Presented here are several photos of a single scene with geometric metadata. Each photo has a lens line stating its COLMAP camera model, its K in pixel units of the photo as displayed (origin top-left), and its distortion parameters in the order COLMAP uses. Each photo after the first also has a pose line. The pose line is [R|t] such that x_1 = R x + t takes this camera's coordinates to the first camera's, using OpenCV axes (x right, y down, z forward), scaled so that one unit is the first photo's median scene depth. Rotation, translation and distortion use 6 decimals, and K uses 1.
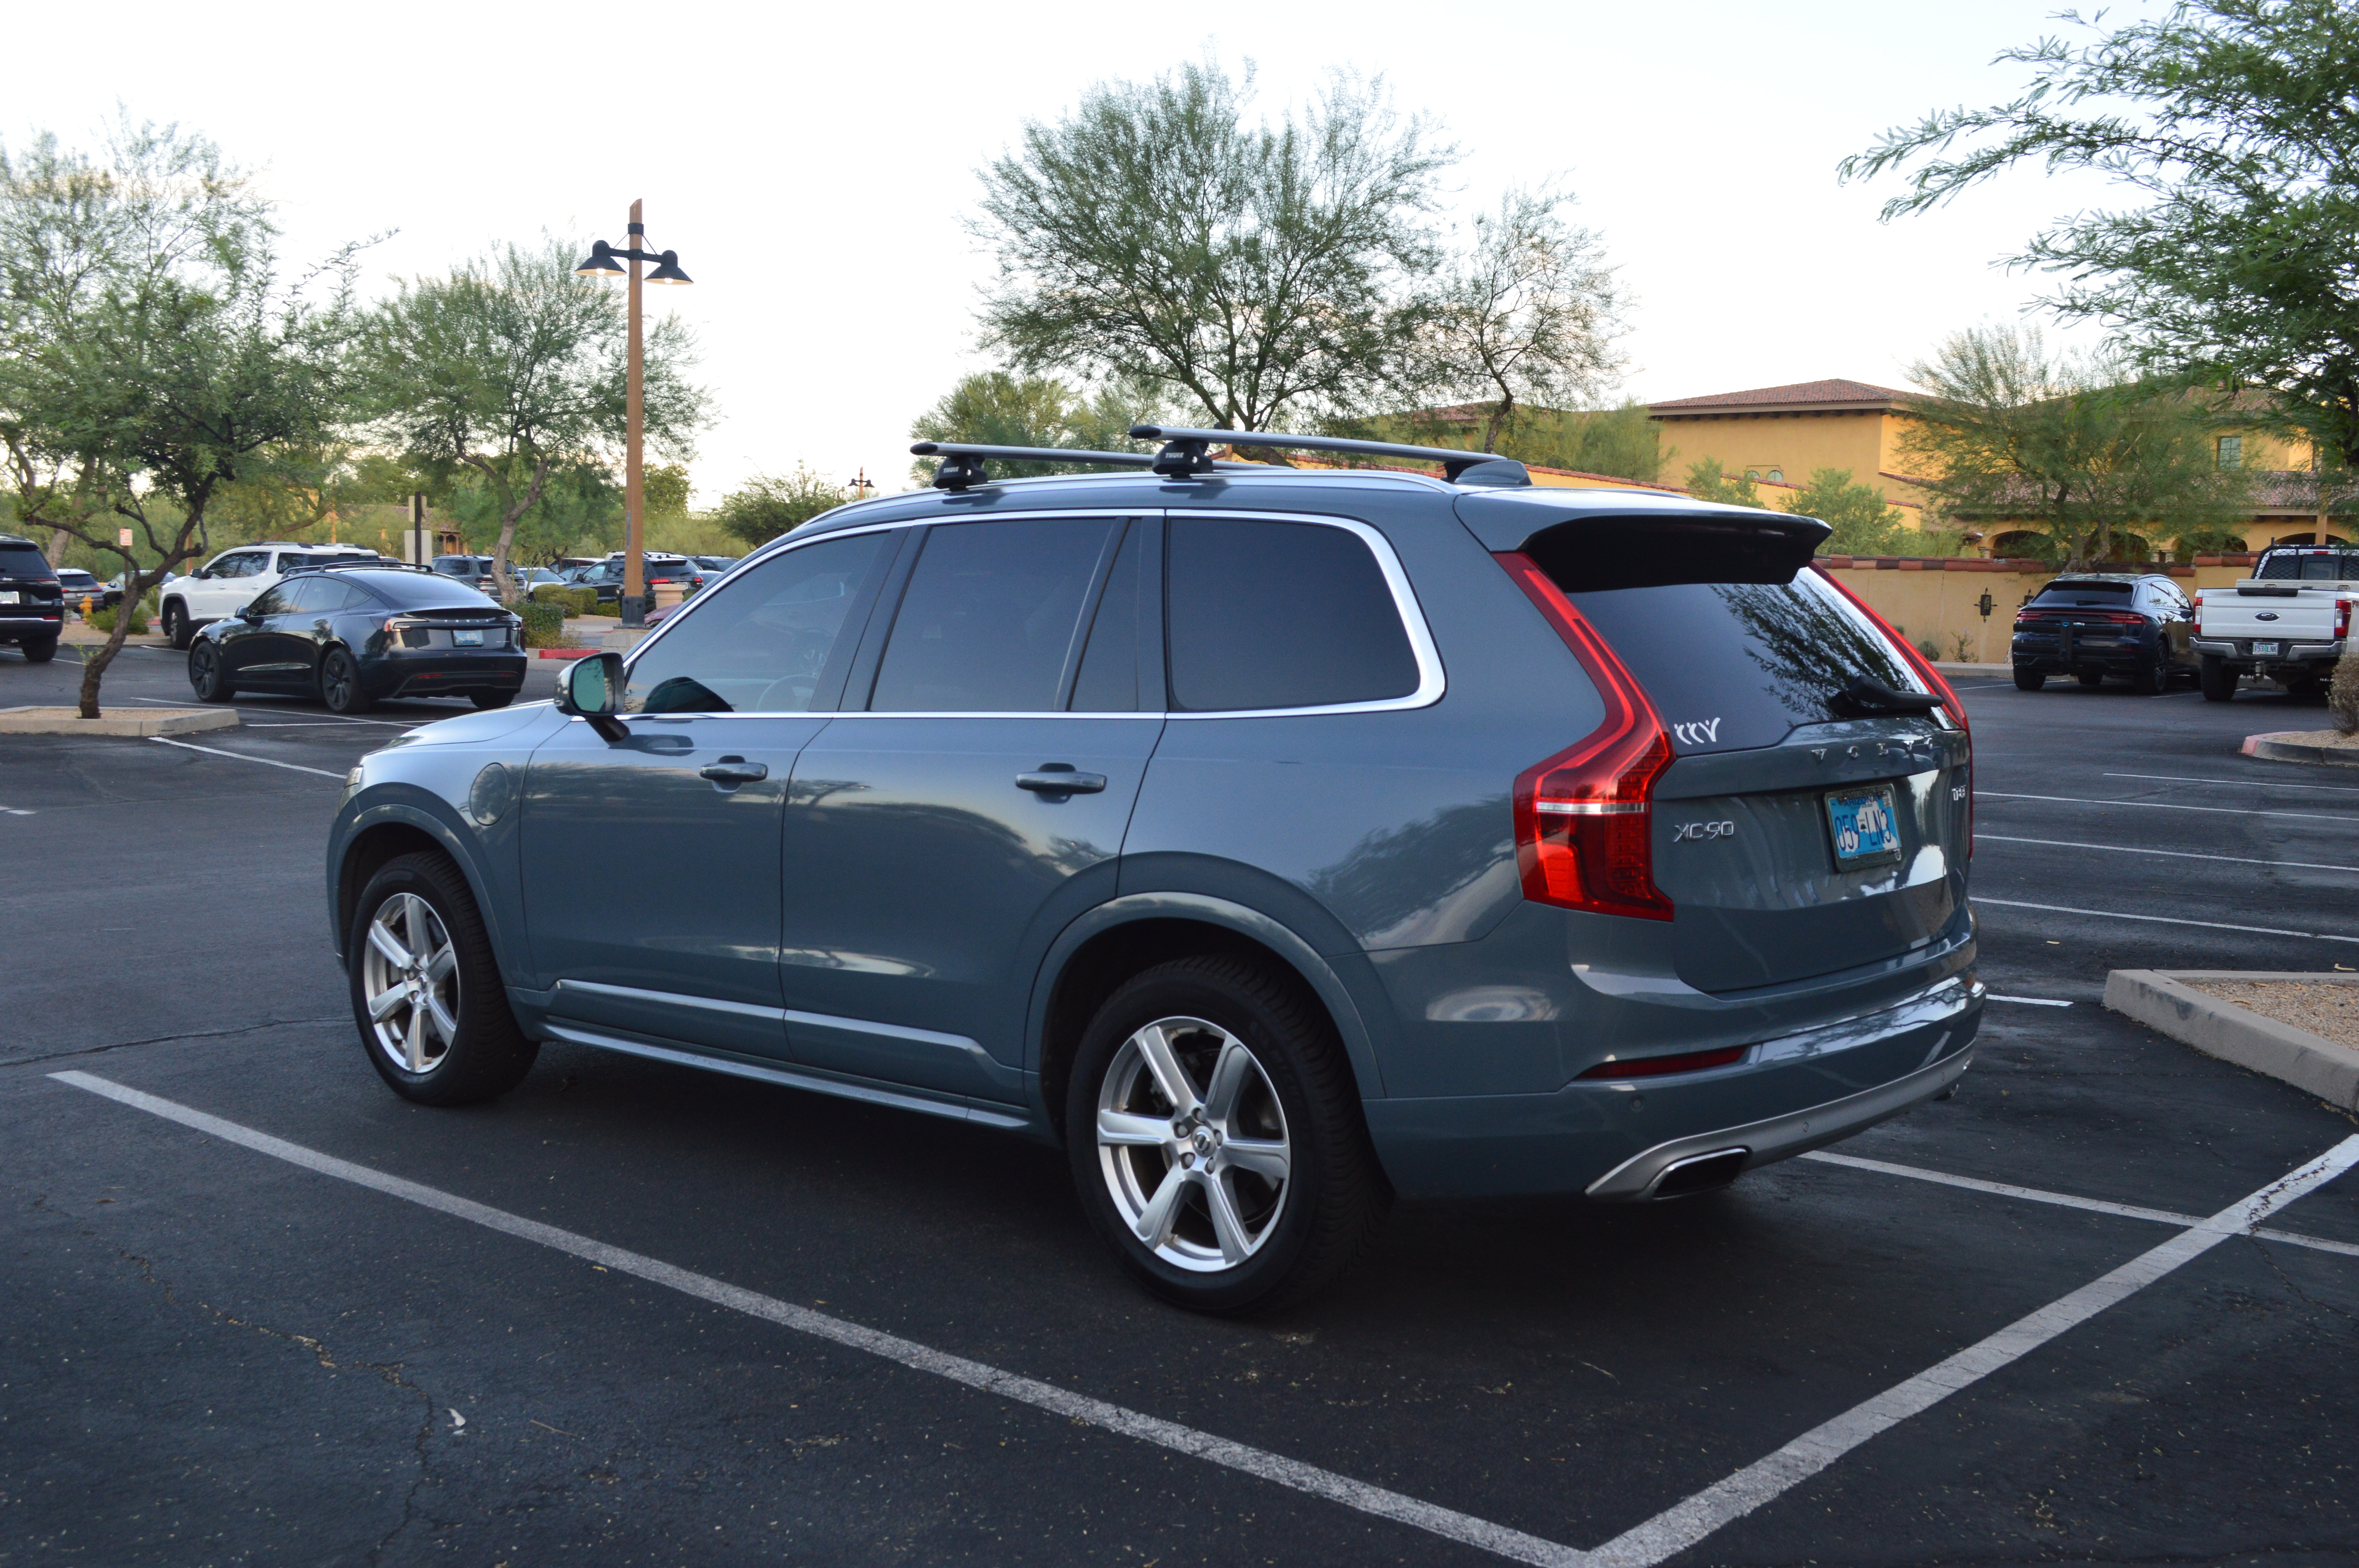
lens RADIAL K [[2372.1, 0, 1180.1], [0, 2372.1, 792.1], [0, 0, 1]] dist [-0.074703, 0.000000]
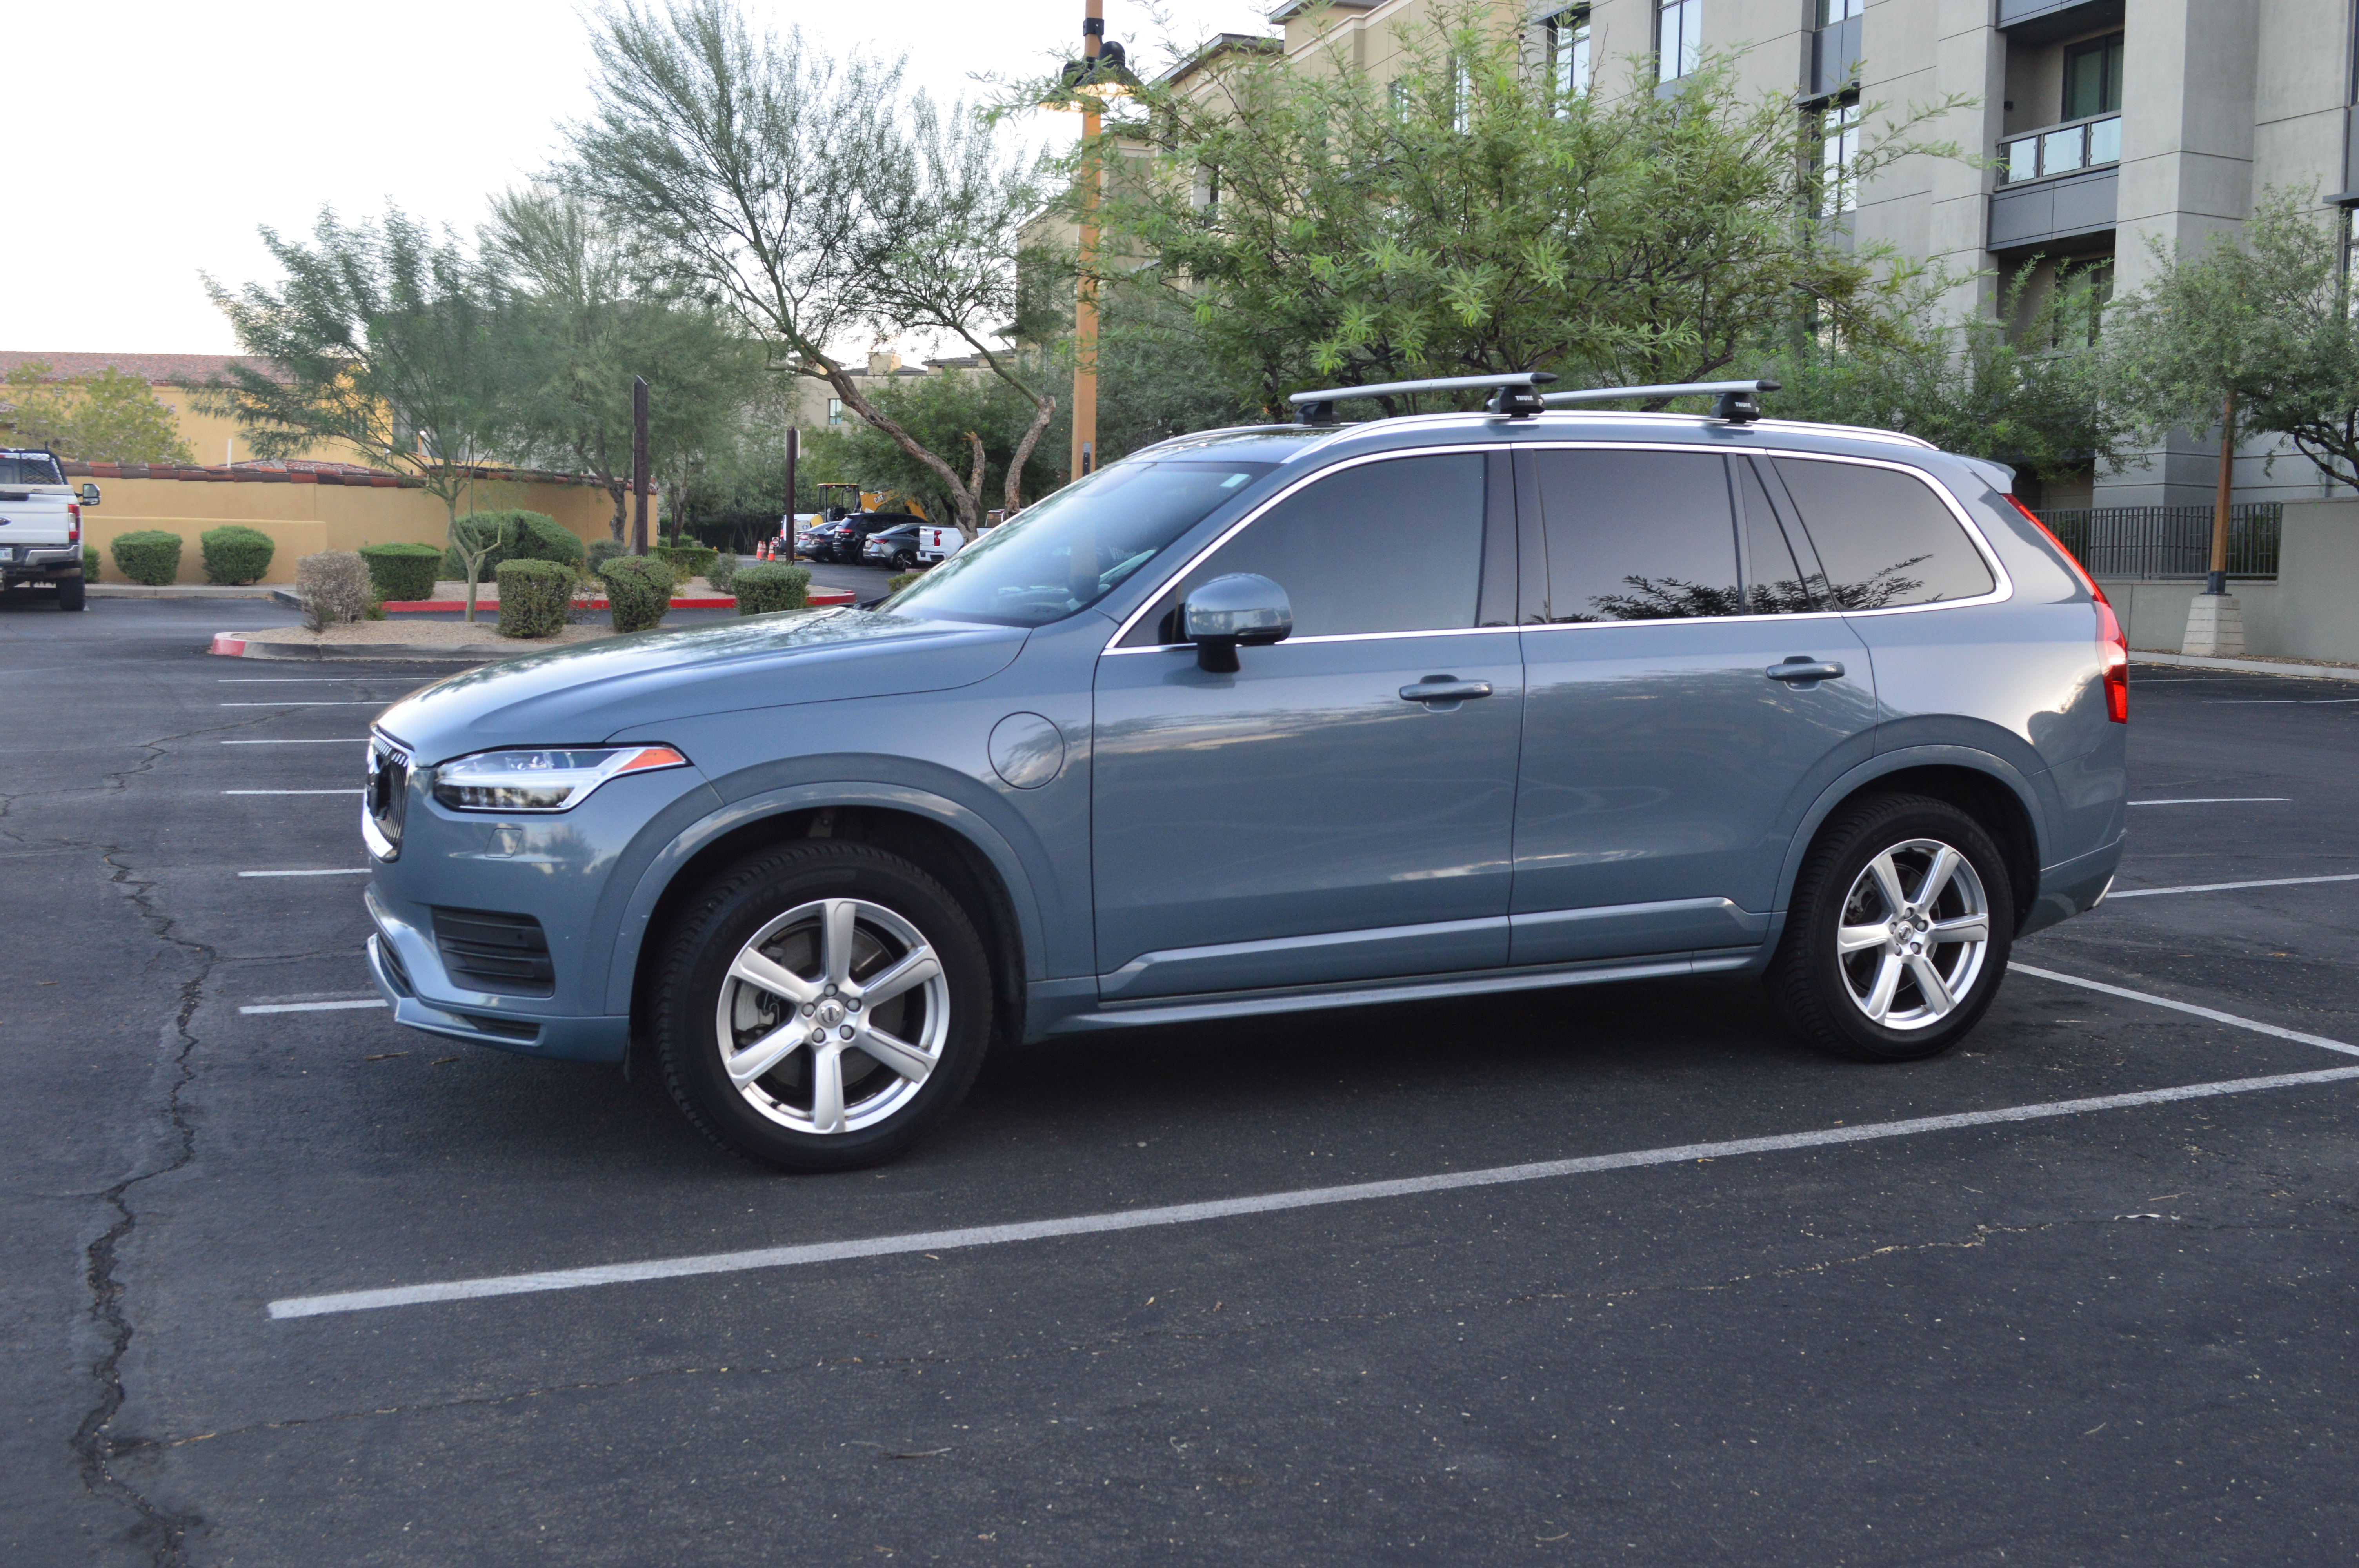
lens RADIAL K [[2372.1, 0, 1189.5], [0, 2372.1, 796.6], [0, 0, 1]] dist [-0.074703, 0.000000]
pose [[0.418135, -0.101933, 0.902648, -0.968295], [0.061779, 0.994574, 0.083695, -0.046410], [-0.906282, 0.020769, 0.422163, 0.578368]]
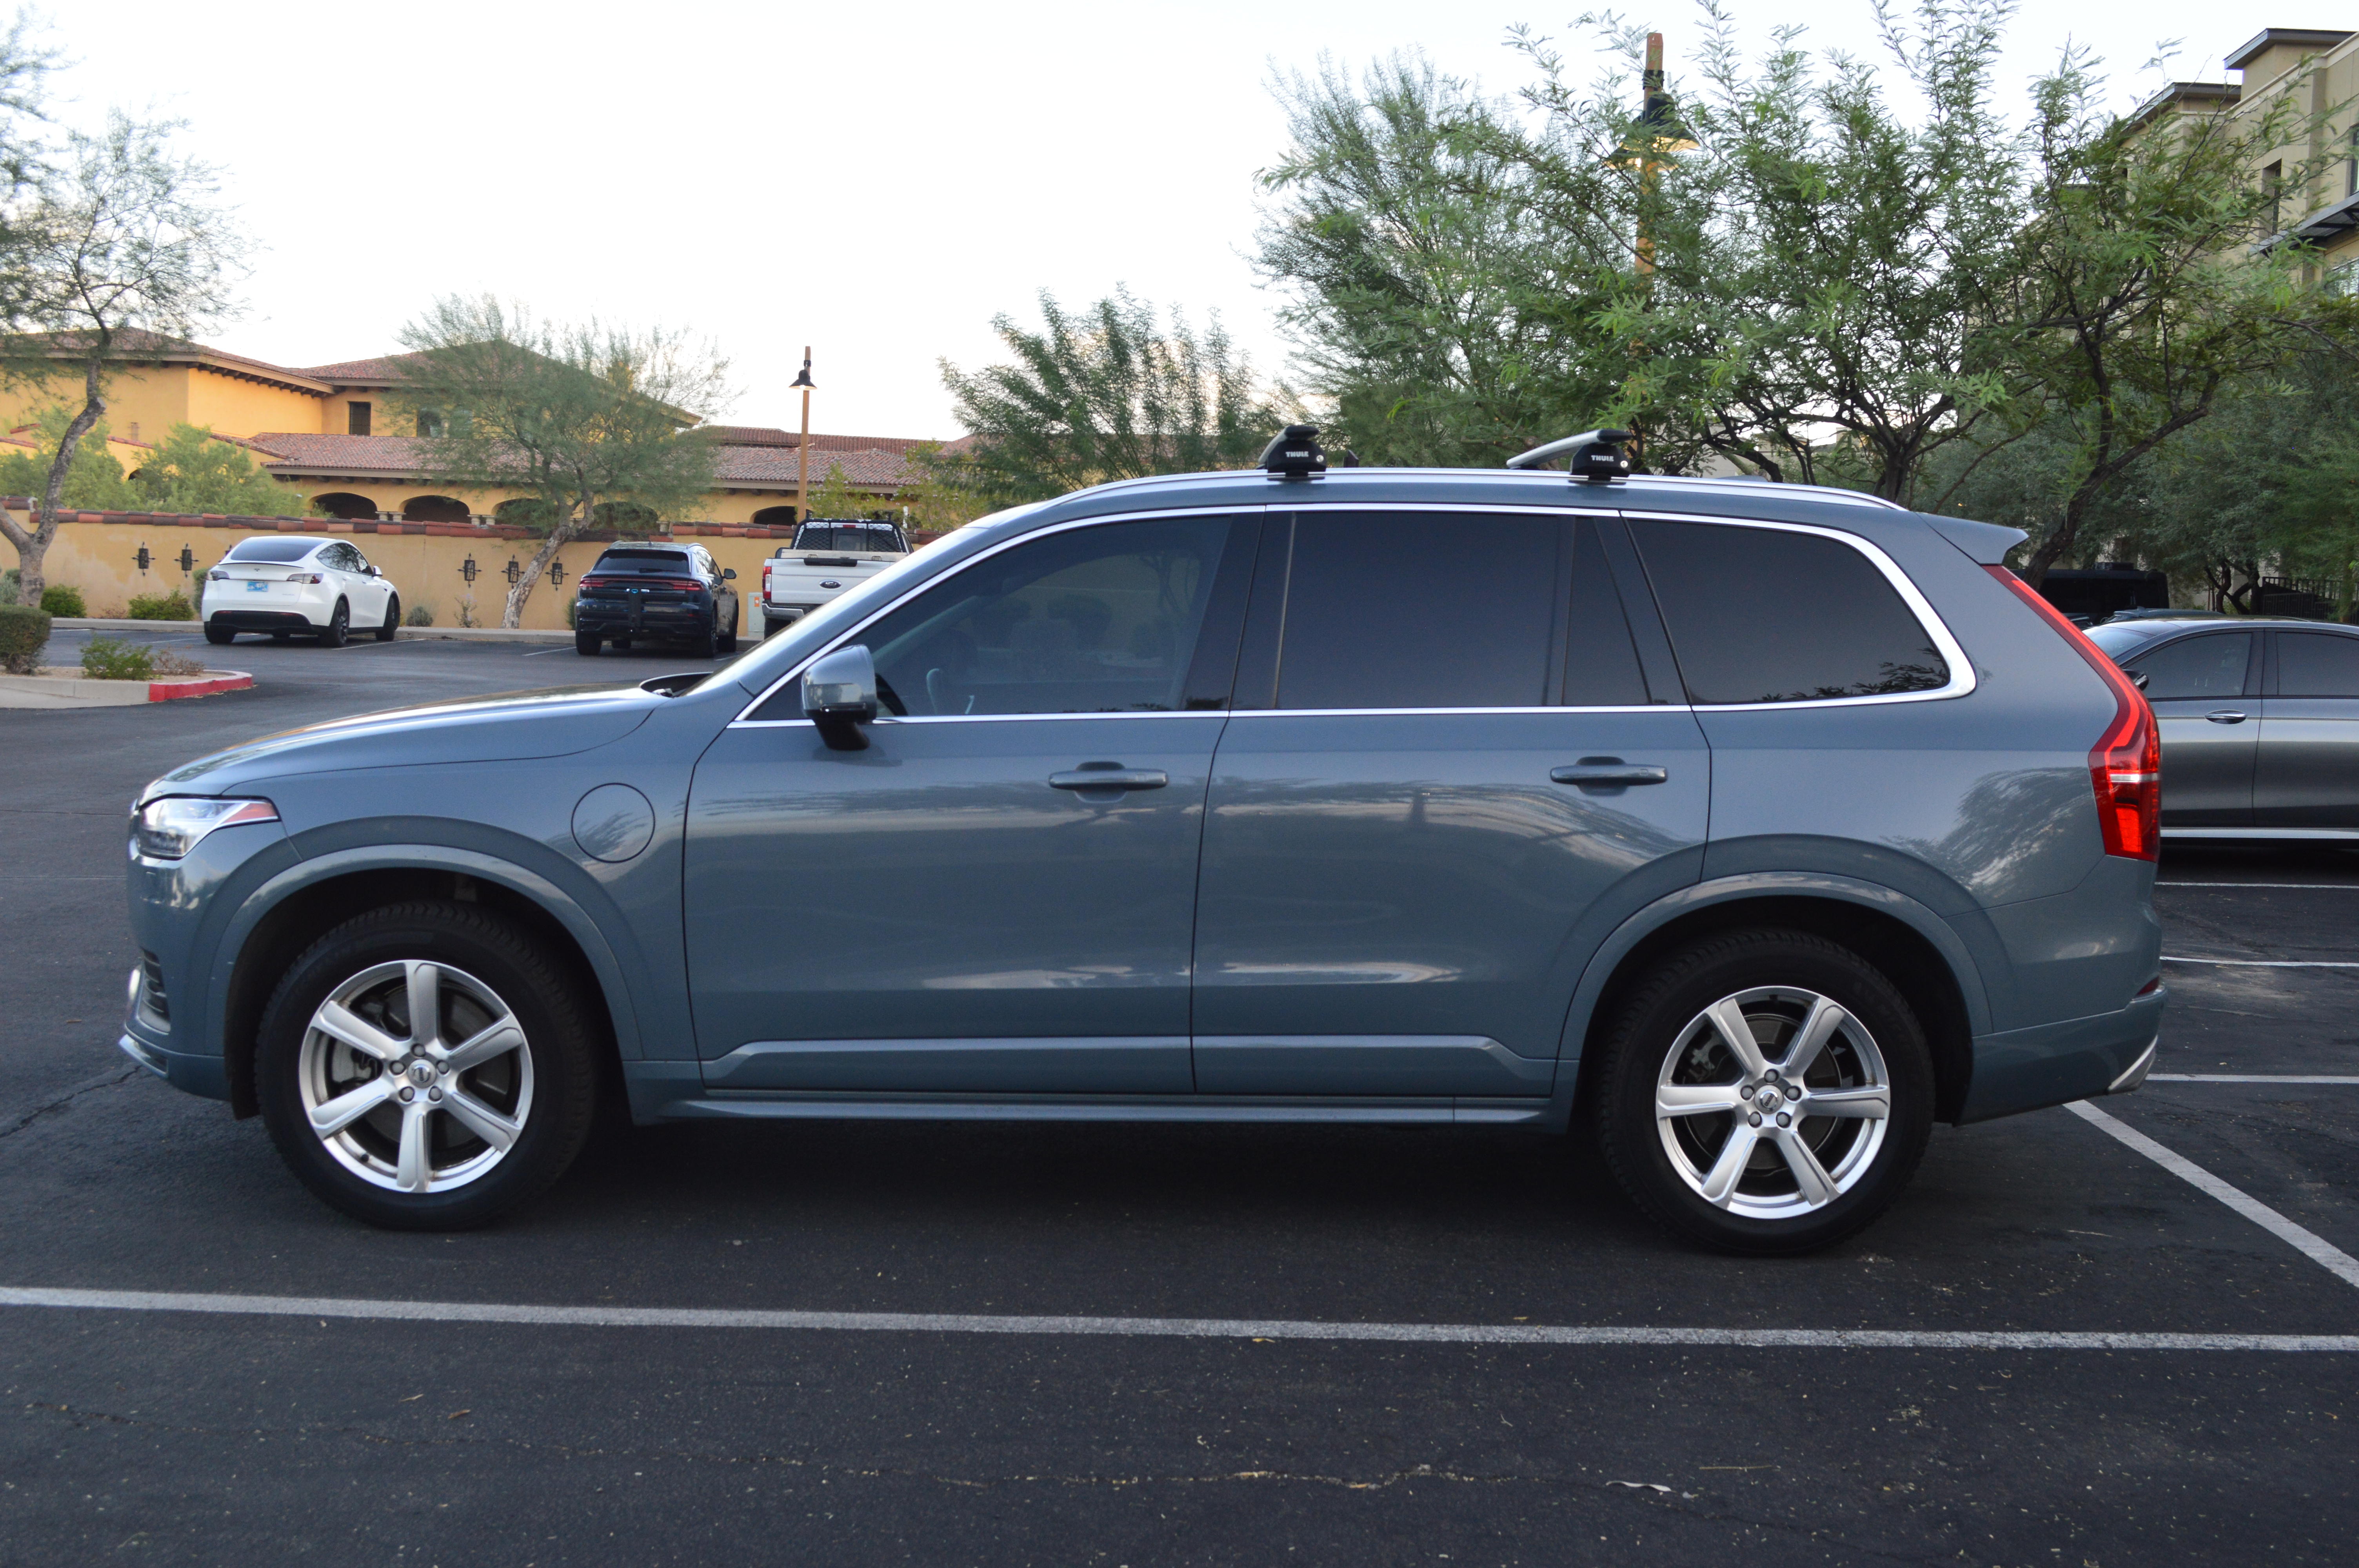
lens RADIAL K [[2372.1, 0, 1189.6], [0, 2372.1, 825.7], [0, 0, 1]] dist [-0.074703, 0.000000]
pose [[0.743969, -0.055420, 0.665912, -0.649952], [0.034913, 0.998417, 0.044087, -0.025439], [-0.667301, -0.009550, 0.744727, 0.267293]]
